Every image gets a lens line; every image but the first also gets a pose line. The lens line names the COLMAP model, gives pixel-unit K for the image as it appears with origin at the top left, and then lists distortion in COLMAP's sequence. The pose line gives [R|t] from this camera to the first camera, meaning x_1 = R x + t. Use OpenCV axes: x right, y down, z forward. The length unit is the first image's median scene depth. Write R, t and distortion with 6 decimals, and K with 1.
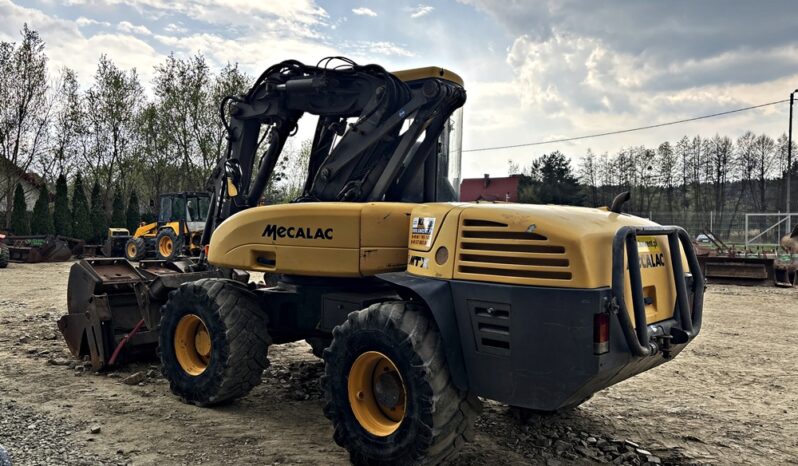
lens RADIAL K [[615.3, 0, 400.4], [0, 615.3, 227.3], [0, 0, 1]] dist [0.027854, -0.009077]
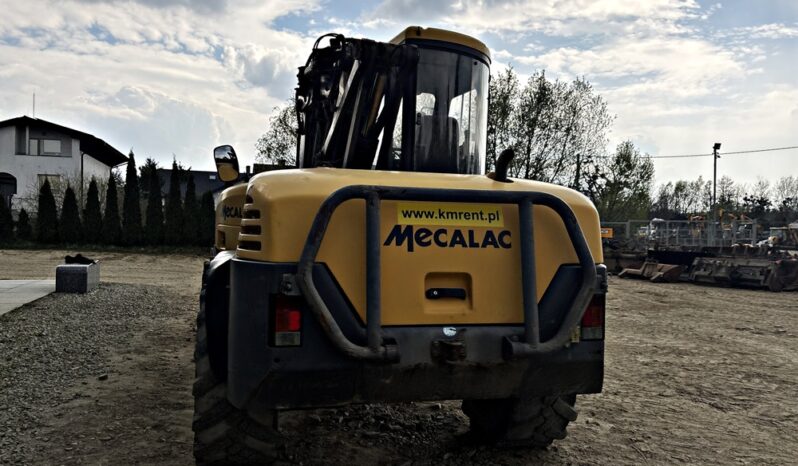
lens RADIAL K [[606.6, 0, 395.8], [0, 606.6, 240.3], [0, 0, 1]] dist [0.075945, -0.084995]
pose [[0.835853, 0.019472, -0.548607, 0.423961], [-0.018642, 0.999801, 0.007085, 0.030902], [0.548636, 0.004305, 0.836050, 0.217216]]
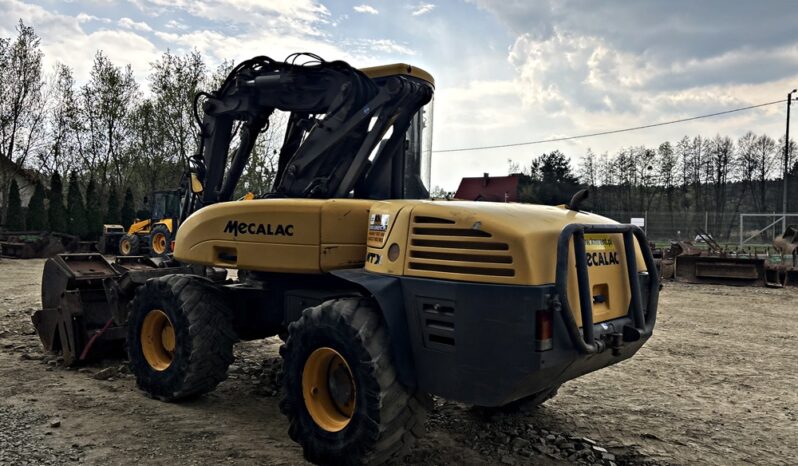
lens RADIAL K [[615.4, 0, 399.0], [0, 615.4, 233.0], [0, 0, 1]] dist [0.024146, -0.001473]
pose [[0.999973, 0.006261, -0.003894, 0.045535], [-0.006215, 0.999914, 0.011552, 0.001803], [0.003966, -0.011528, 0.999926, 0.000740]]
